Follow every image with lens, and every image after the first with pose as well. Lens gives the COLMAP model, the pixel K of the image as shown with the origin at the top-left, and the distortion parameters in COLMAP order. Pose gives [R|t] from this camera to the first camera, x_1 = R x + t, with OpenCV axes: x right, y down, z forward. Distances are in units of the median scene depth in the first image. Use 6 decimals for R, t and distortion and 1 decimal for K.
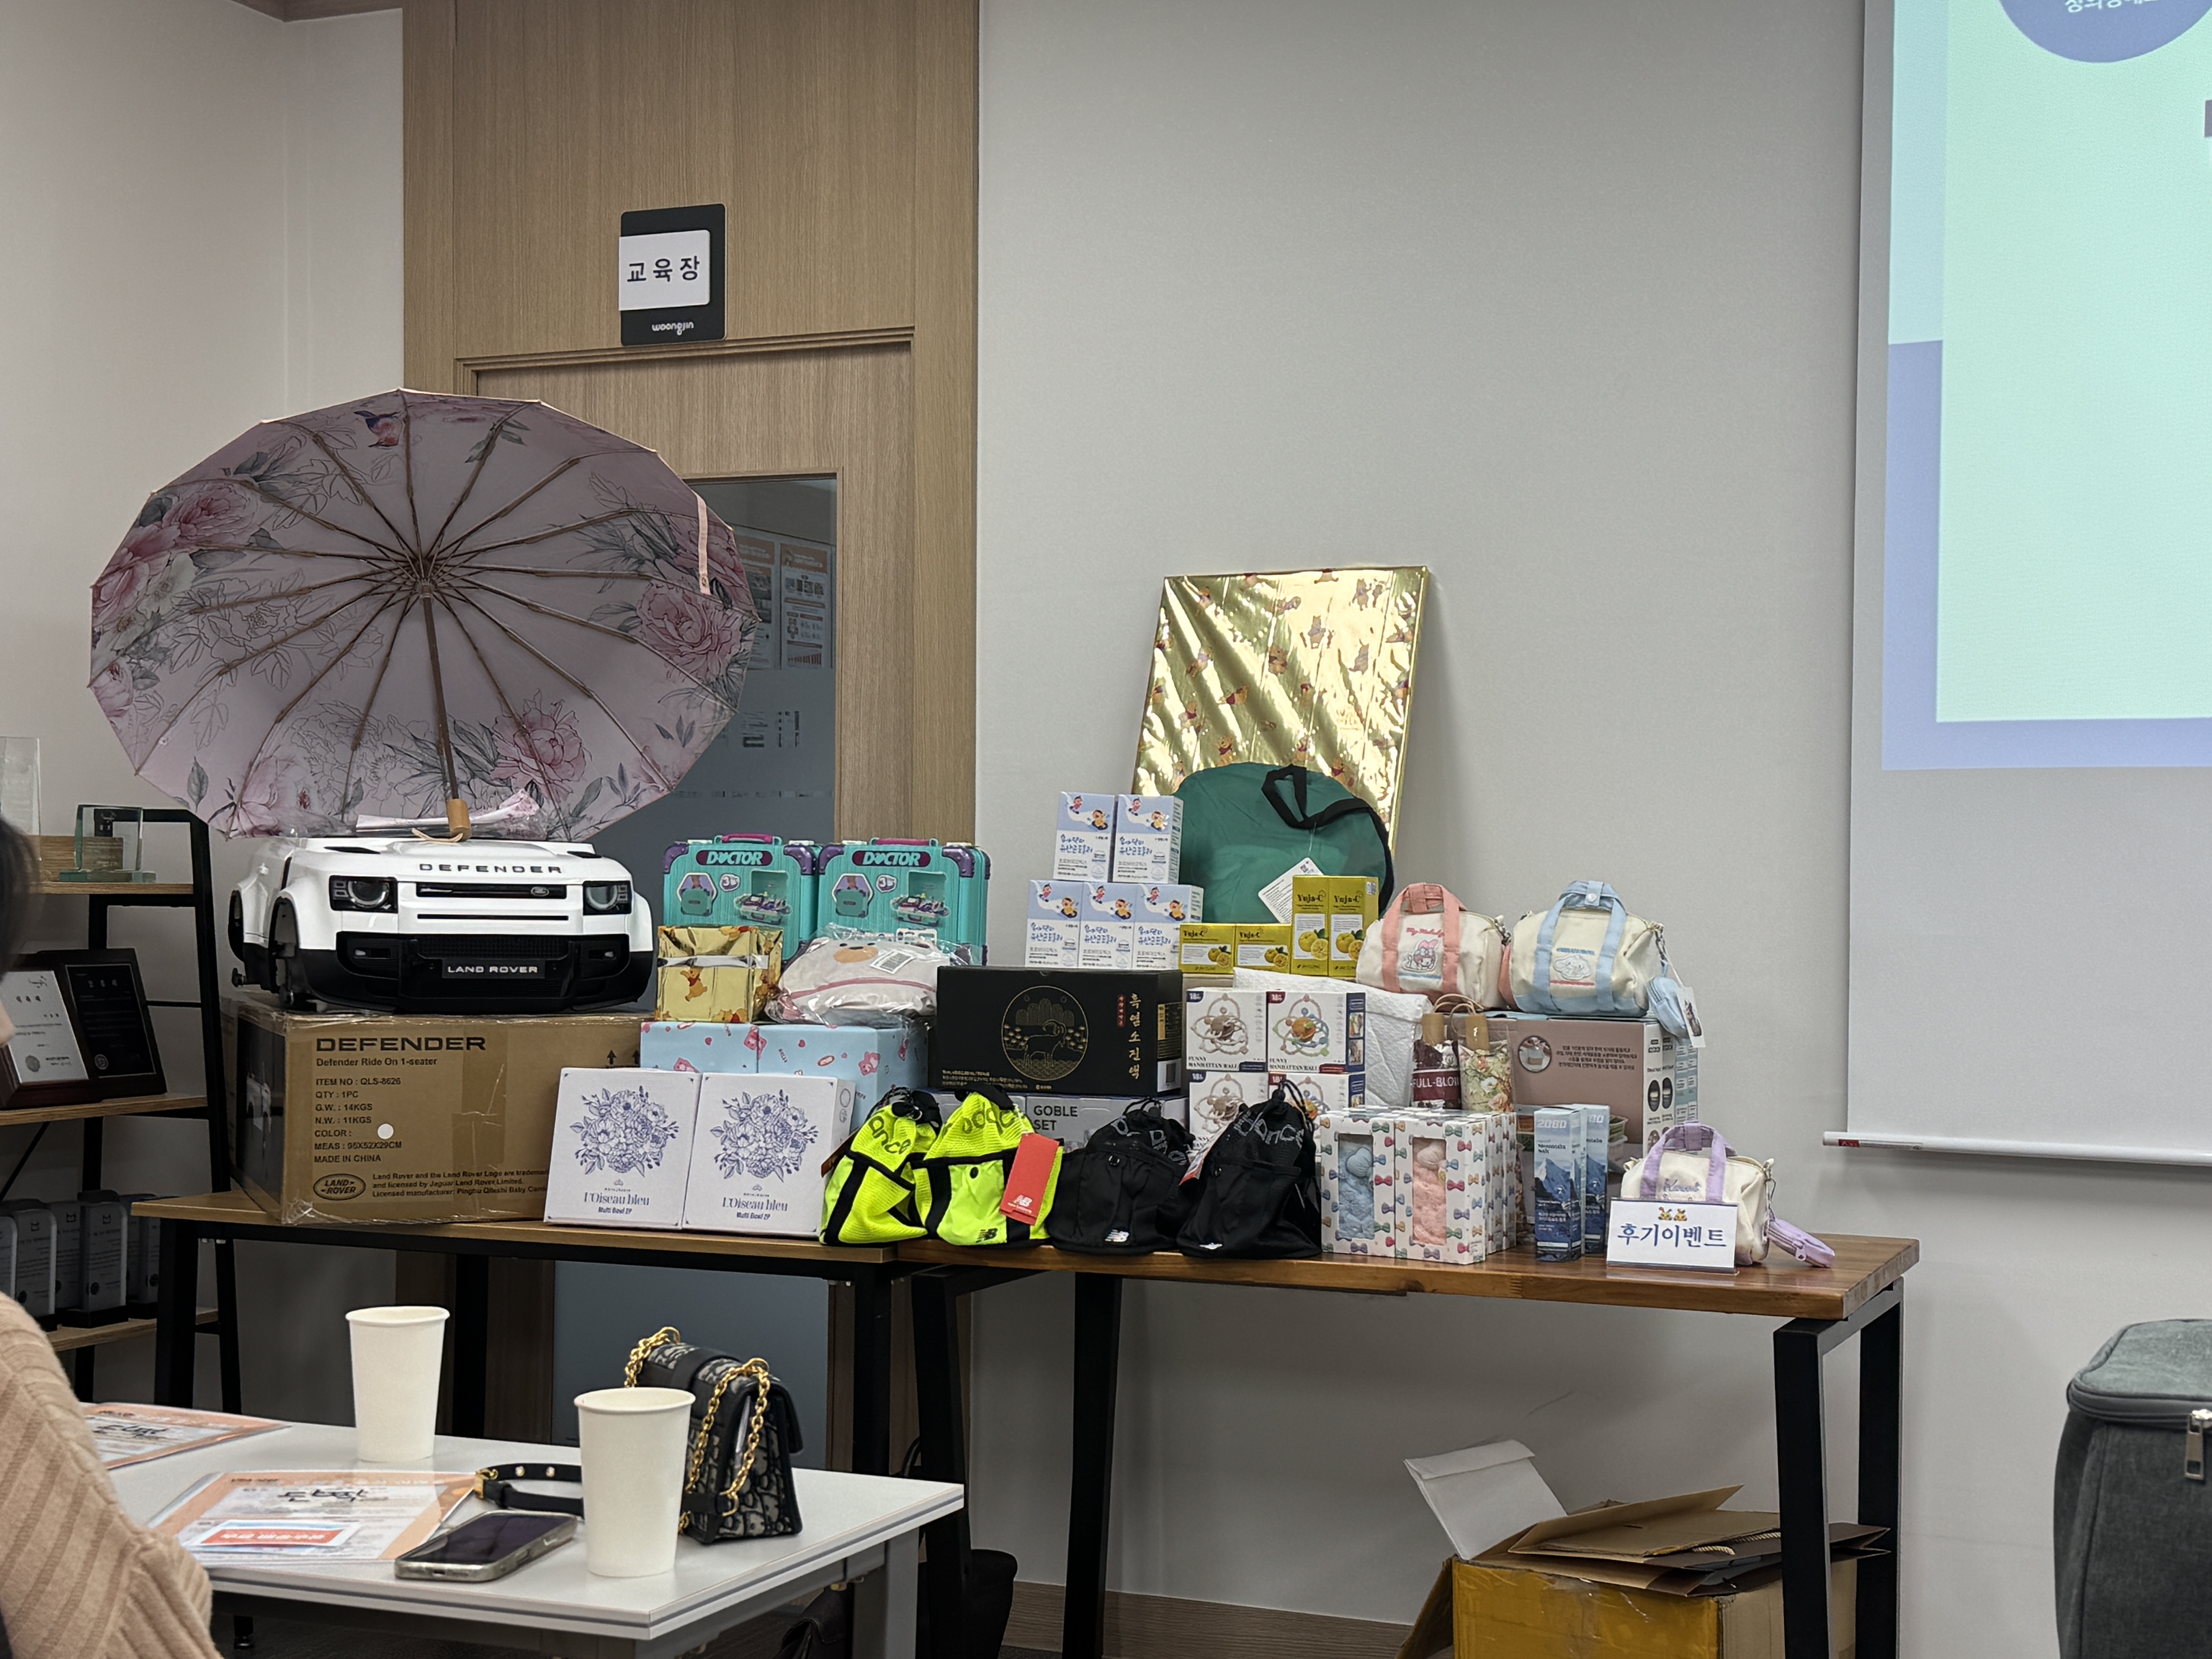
lens RADIAL K [[3003.5, 0, 1106.0], [0, 3003.5, 829.5], [0, 0, 1]] dist [0.218606, -0.398029]
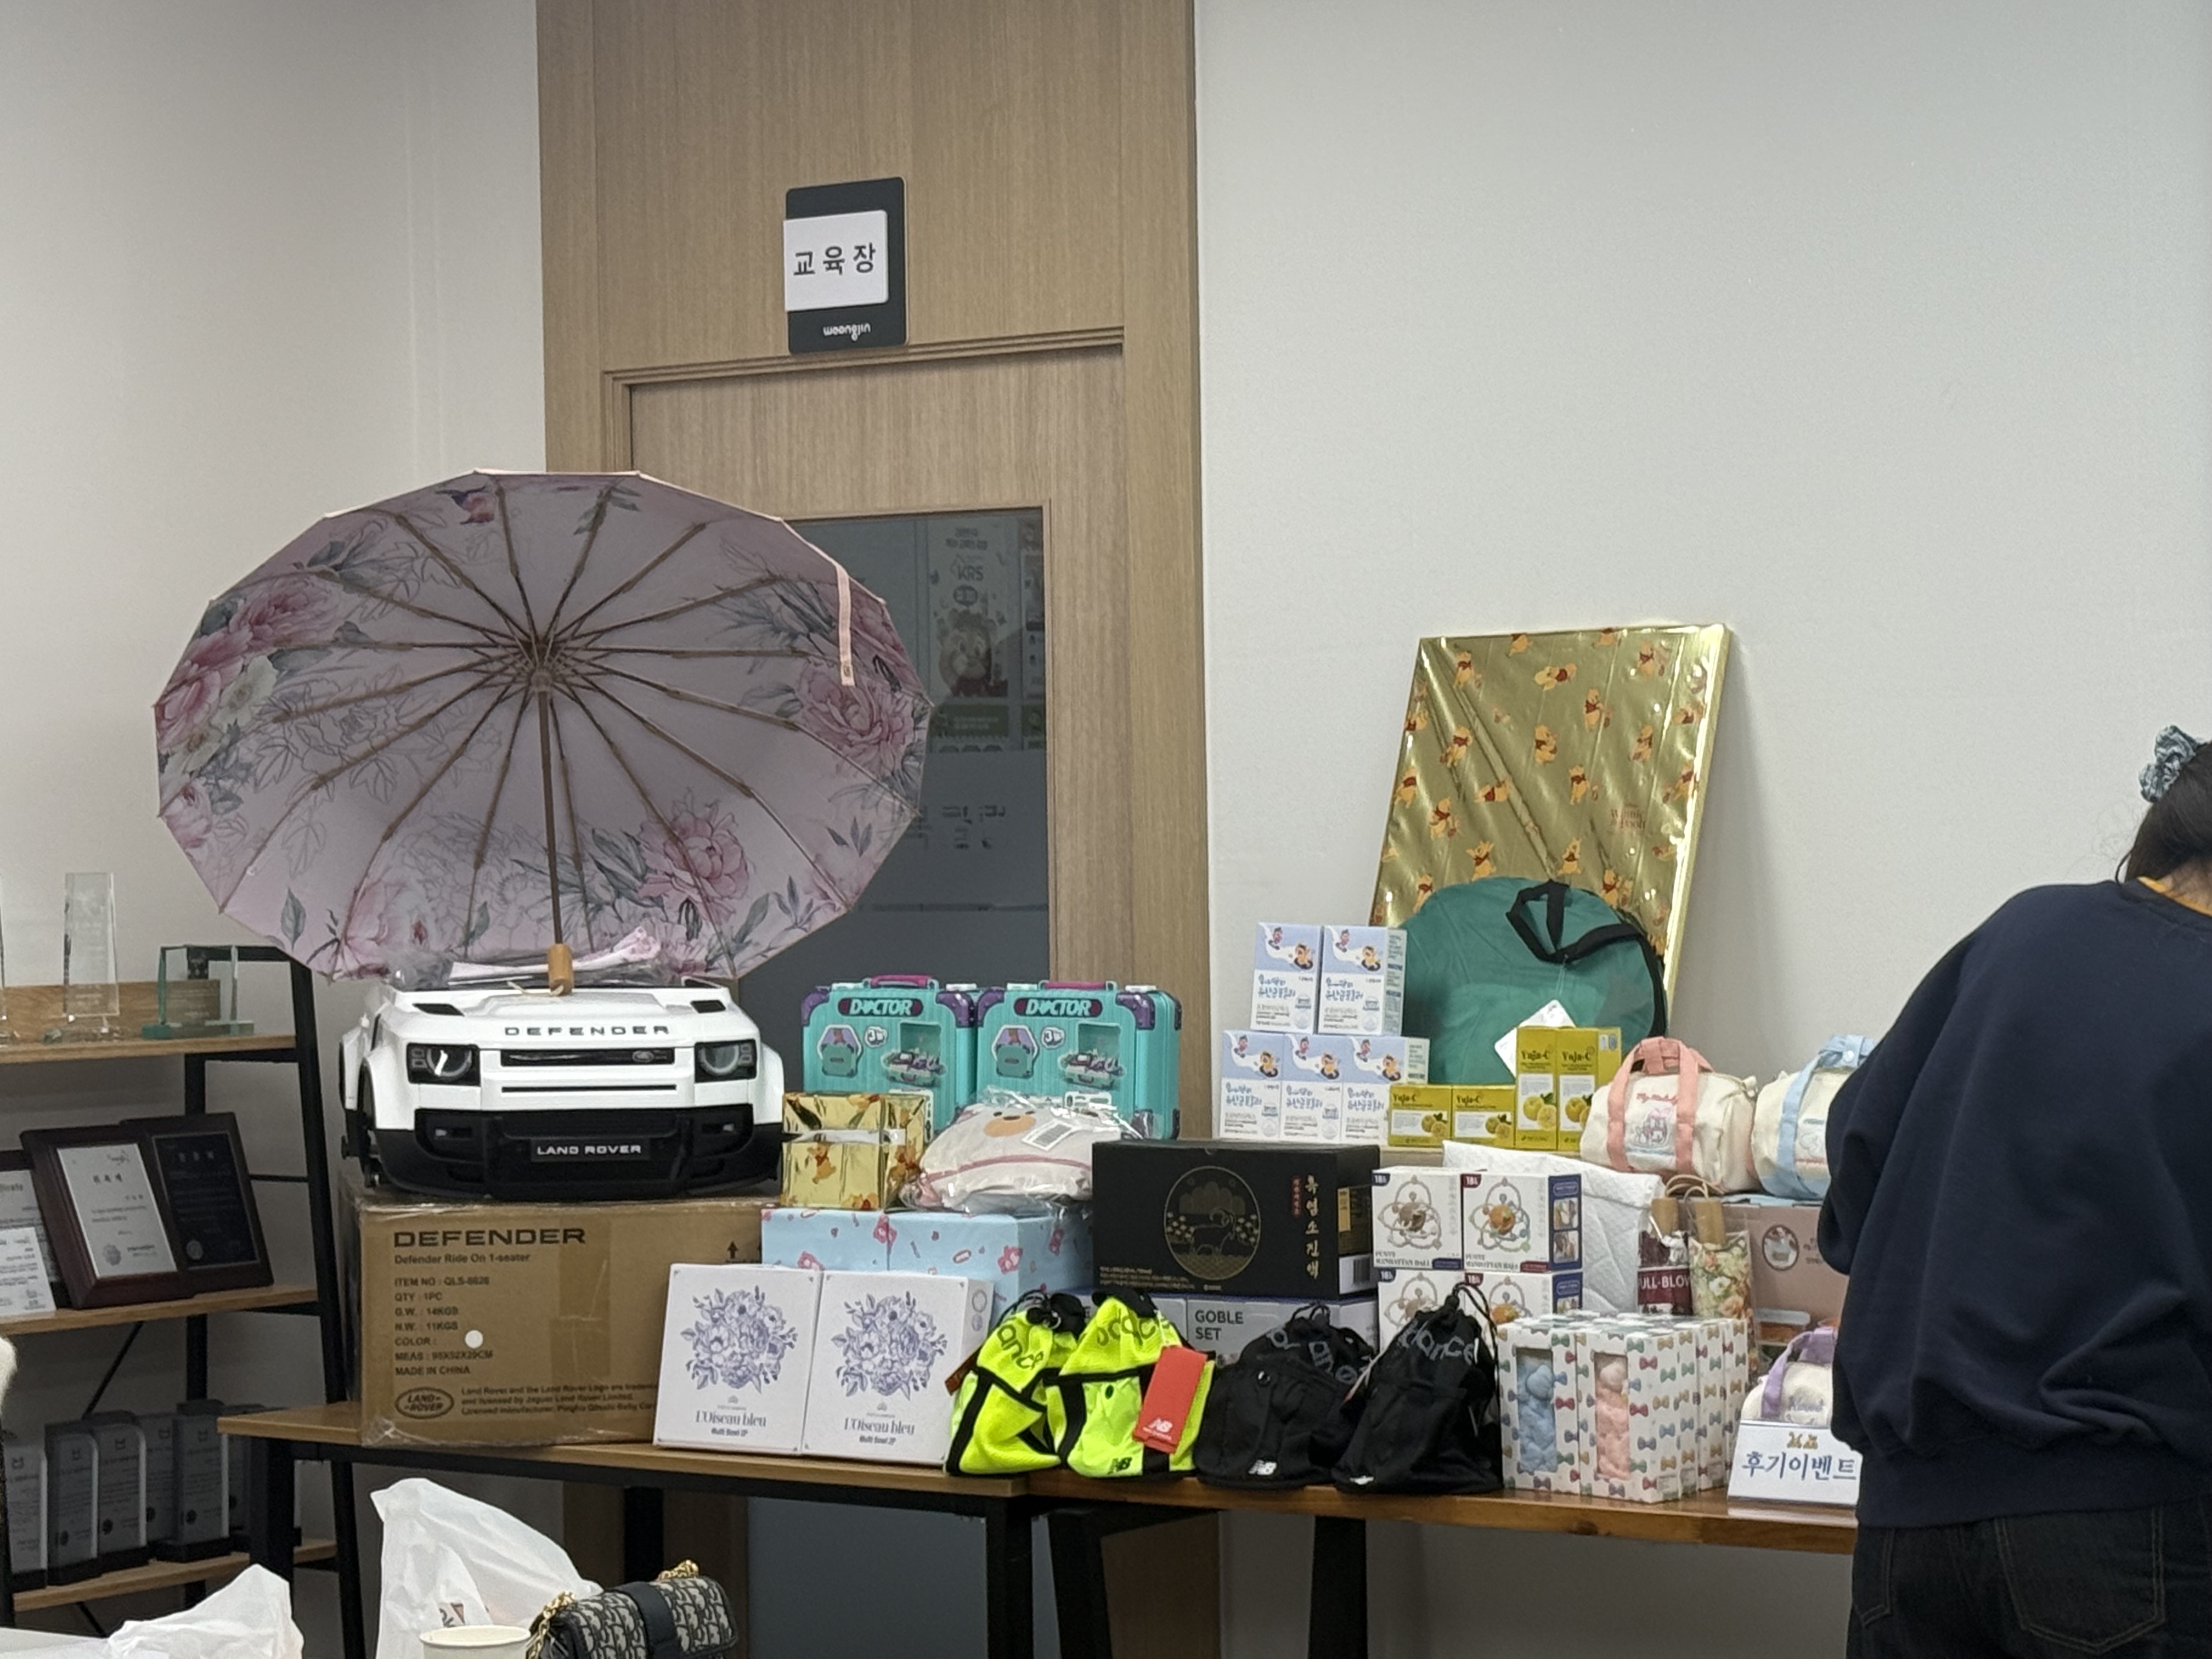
lens RADIAL K [[5175.7, 0, 1106.0], [0, 5175.7, 829.5], [0, 0, 1]] dist [0.193267, 0.272985]
pose [[0.979088, -0.022048, -0.202241, 0.230997], [0.025918, 0.999528, 0.016506, -0.062439], [0.201781, -0.021402, 0.979197, -0.390238]]
